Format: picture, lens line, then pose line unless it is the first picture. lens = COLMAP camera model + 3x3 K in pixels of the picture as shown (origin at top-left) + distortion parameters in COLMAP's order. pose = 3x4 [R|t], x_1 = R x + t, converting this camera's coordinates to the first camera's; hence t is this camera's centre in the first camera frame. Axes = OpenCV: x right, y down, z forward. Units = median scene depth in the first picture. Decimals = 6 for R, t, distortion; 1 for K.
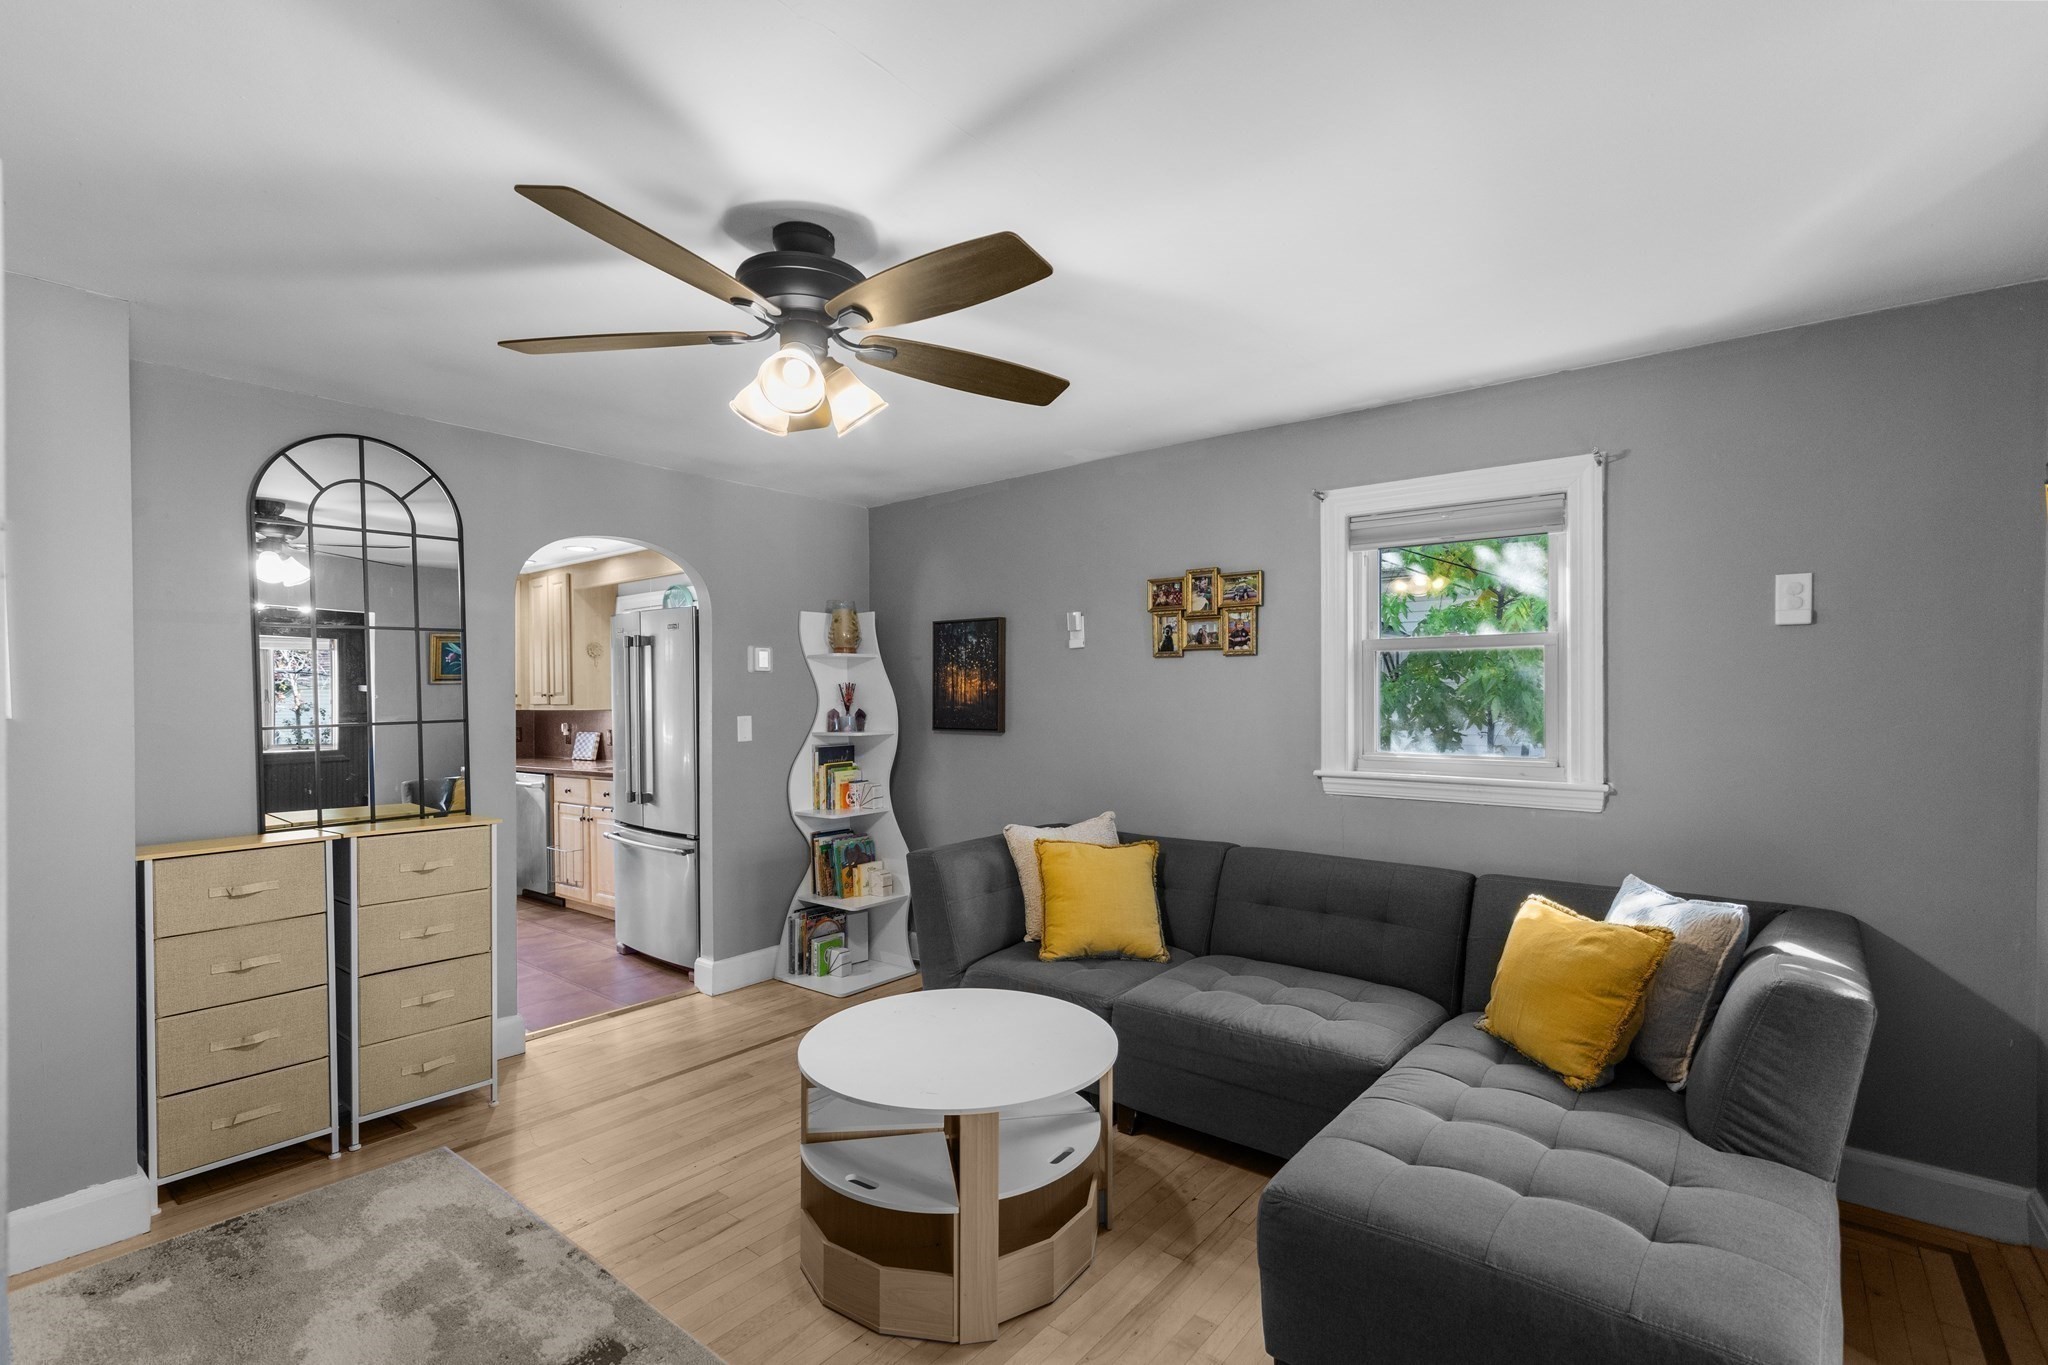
lens RADIAL K [[922.4, 0, 1066.4], [0, 922.4, 698.1], [0, 0, 1]] dist [0.005553, -0.001177]
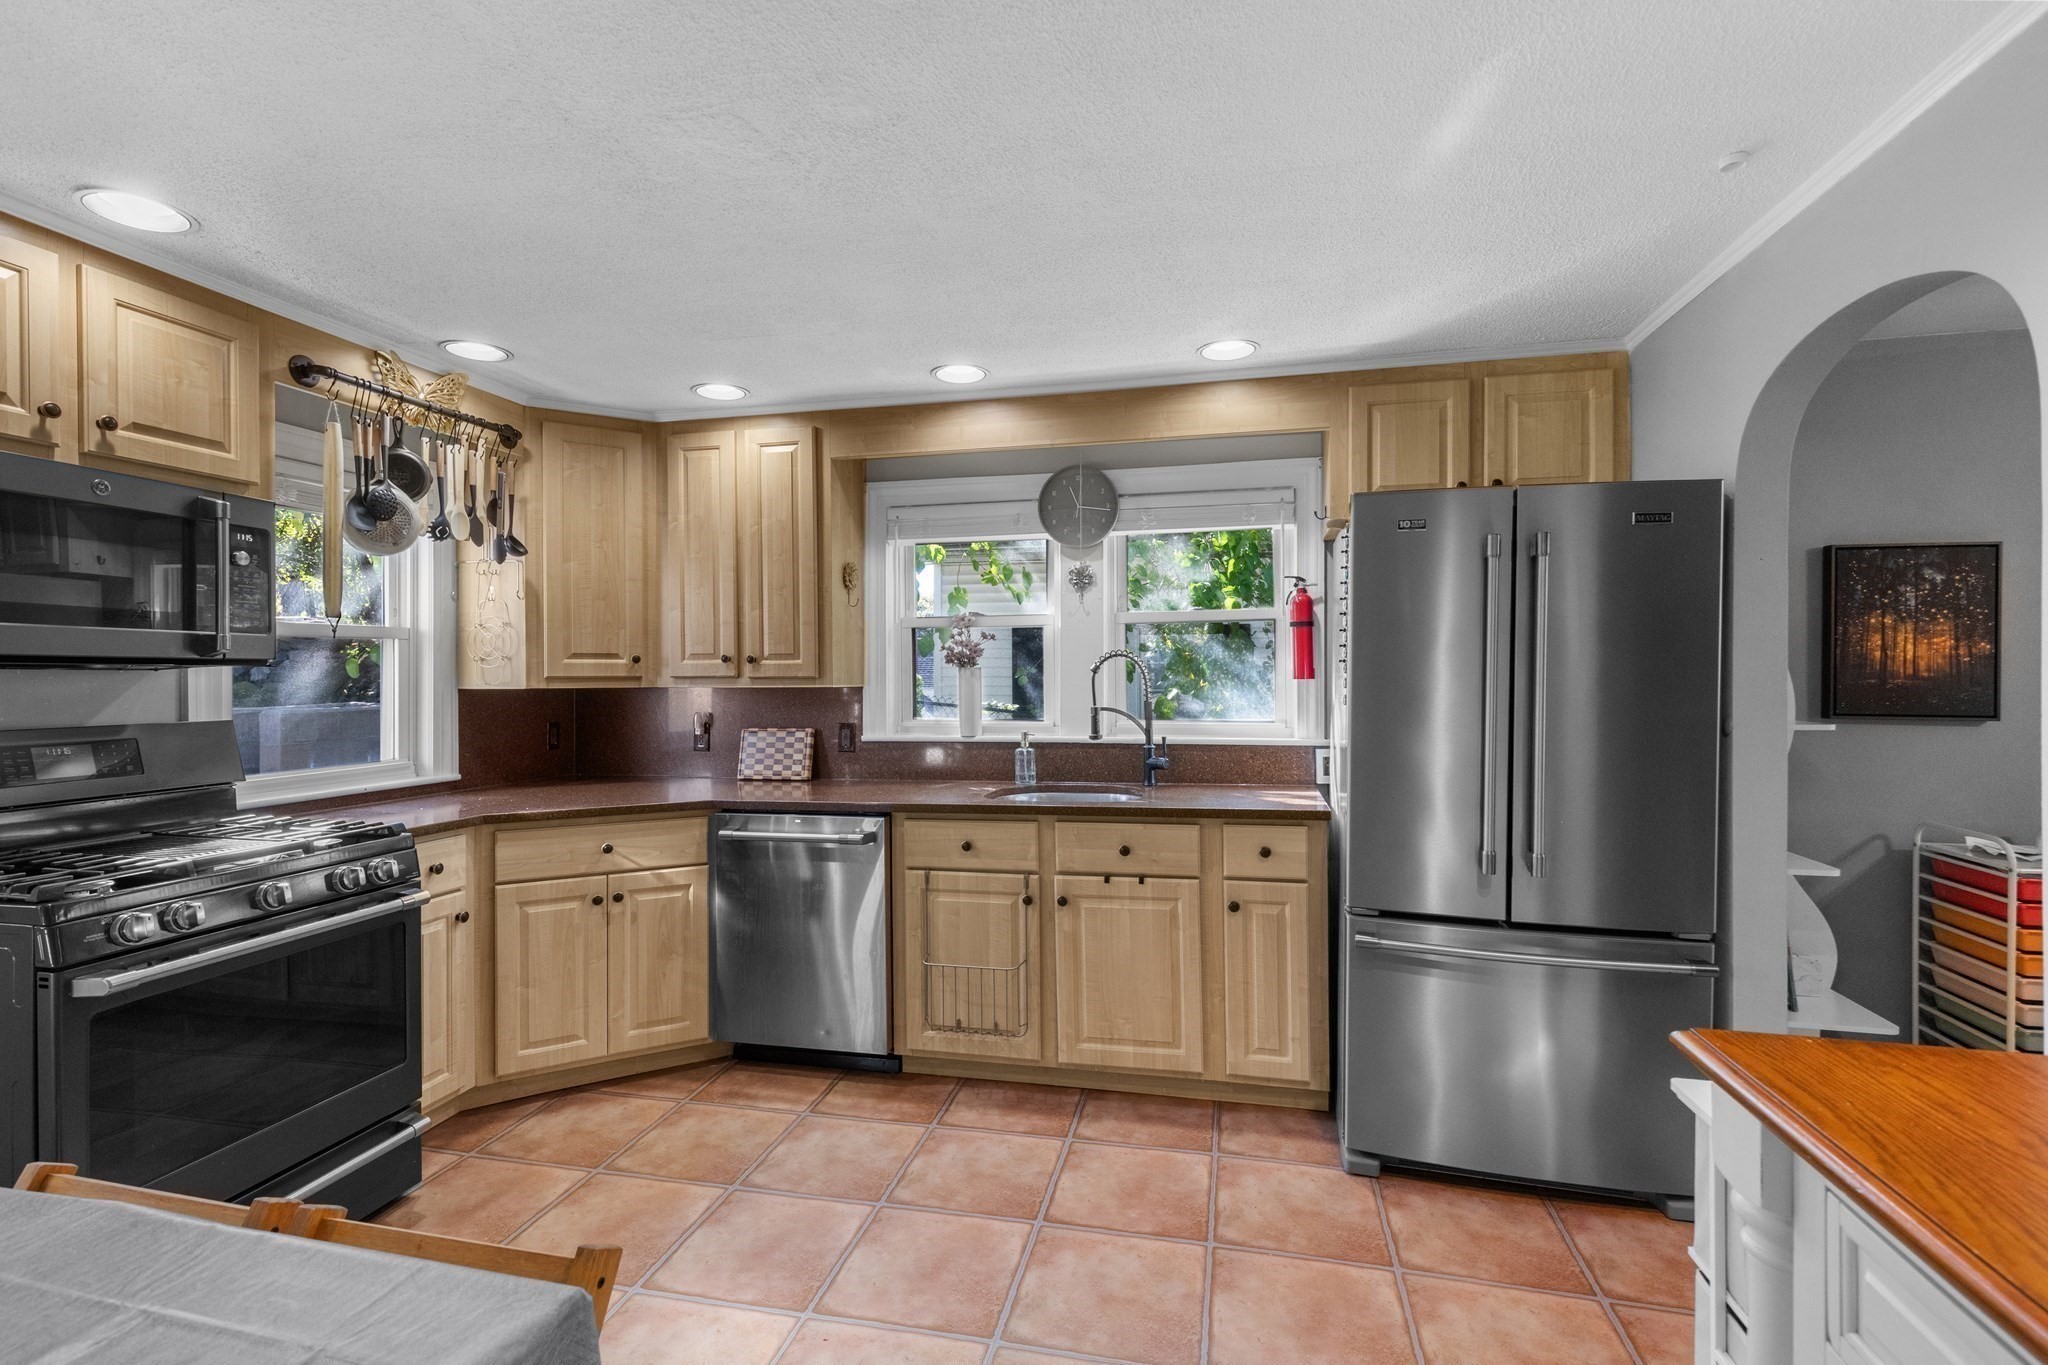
lens RADIAL K [[922.4, 0, 1022.2], [0, 922.4, 681.3], [0, 0, 1]] dist [0.005553, -0.001177]
pose [[0.910047, 0.000755, 0.414505, -0.952277], [-0.003914, 0.999969, 0.006773, 0.007482], [-0.414487, -0.007787, 0.910022, 0.695612]]
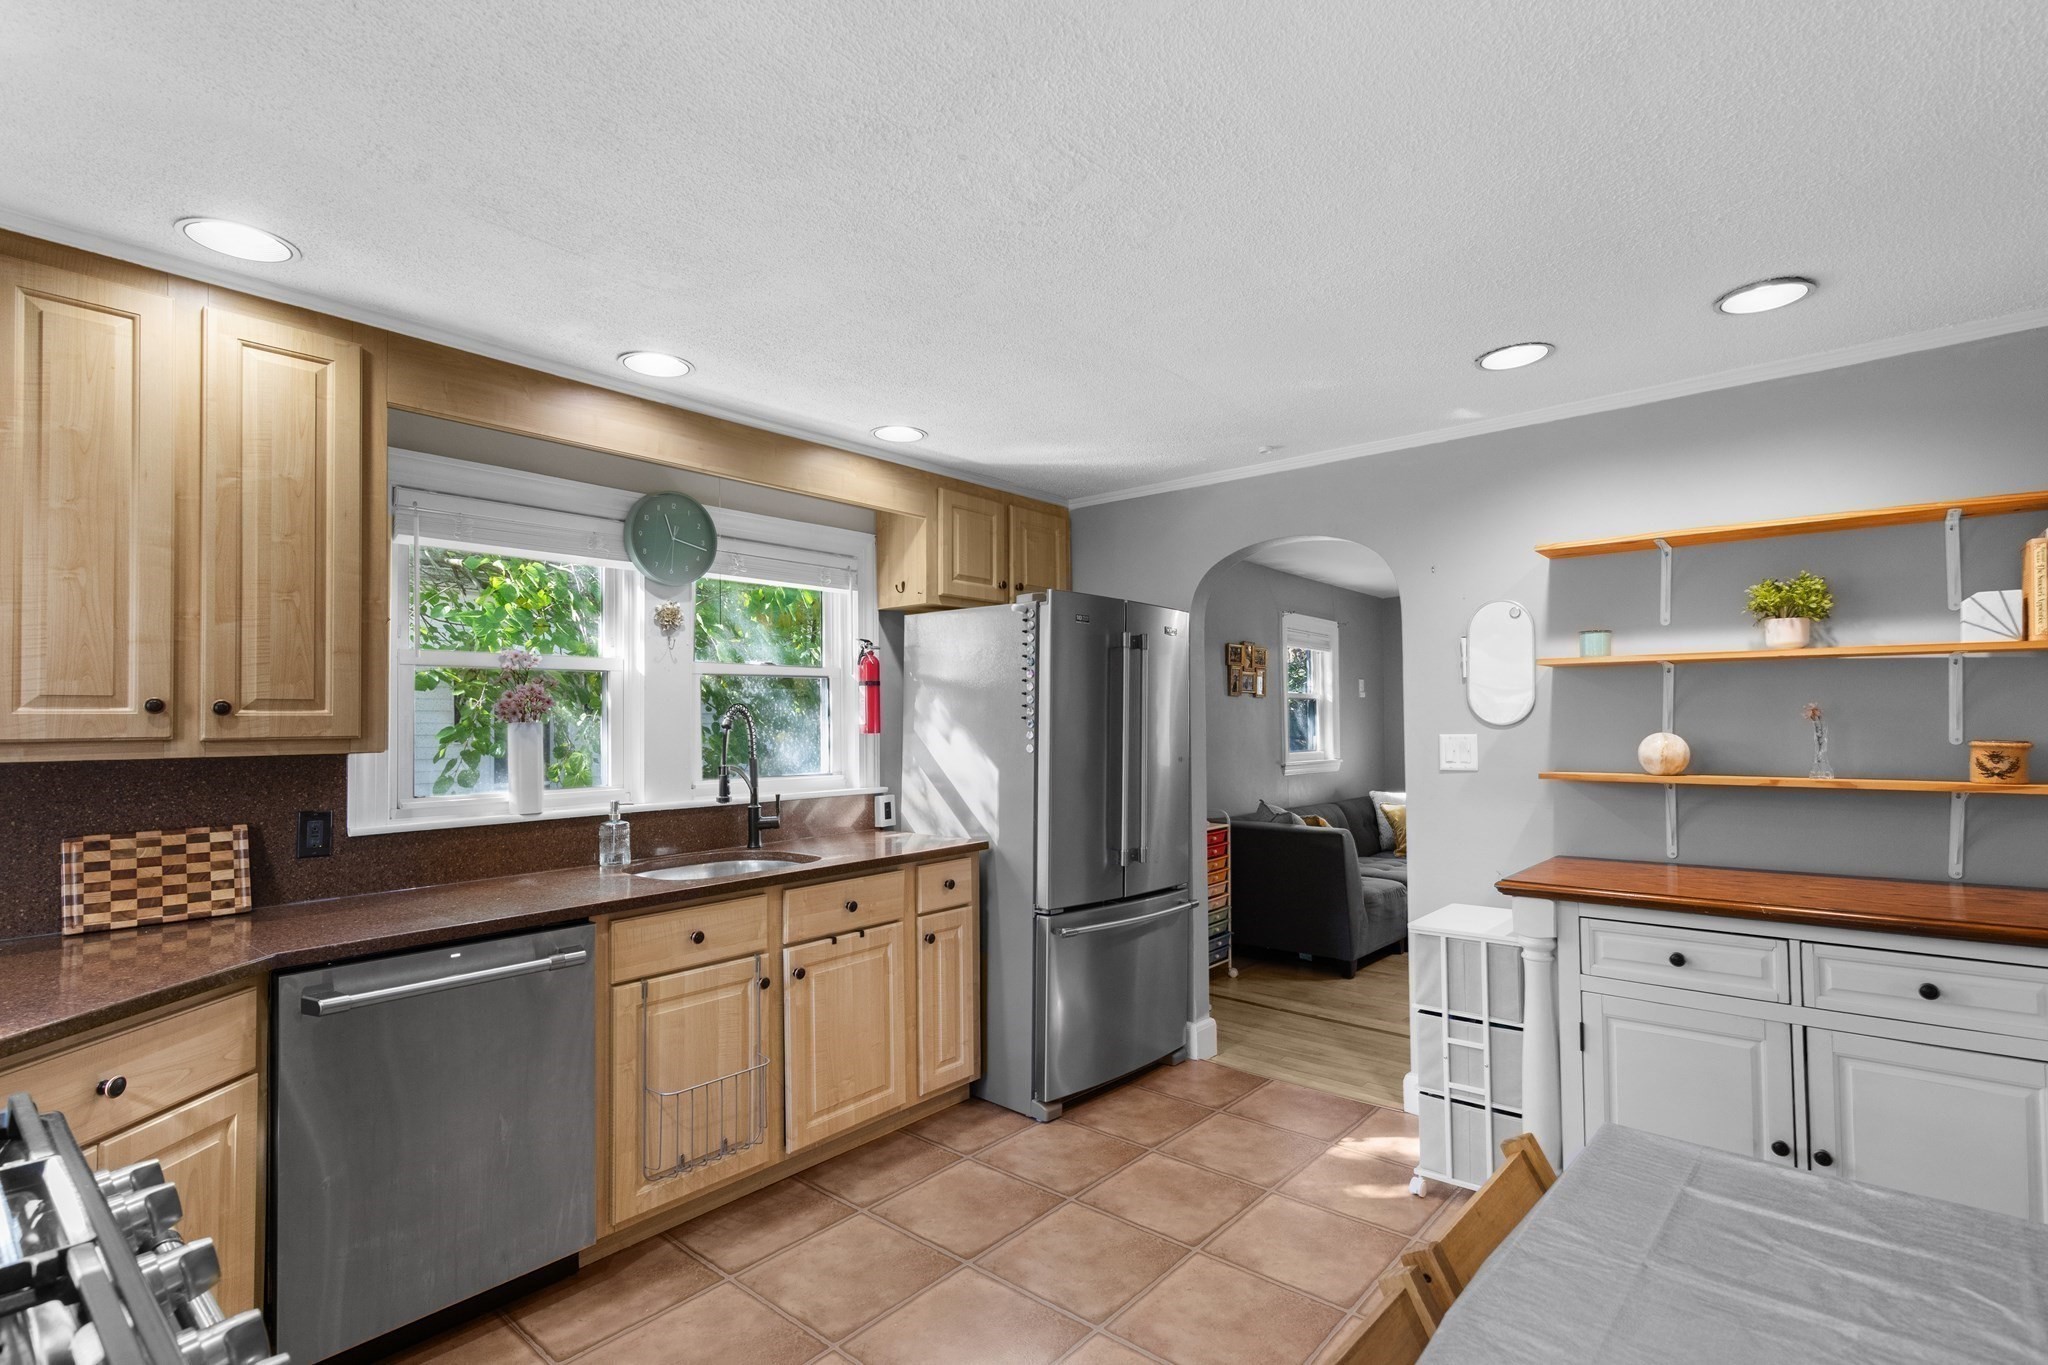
lens RADIAL K [[982.3, 0, 1039.7], [0, 982.3, 701.0], [0, 0, 1]] dist [0.004936, 0.000242]
pose [[0.042860, 0.028771, 0.998667, -1.294140], [0.004659, 0.999569, -0.028997, 0.007355], [-0.999070, 0.005896, 0.042707, 1.083151]]
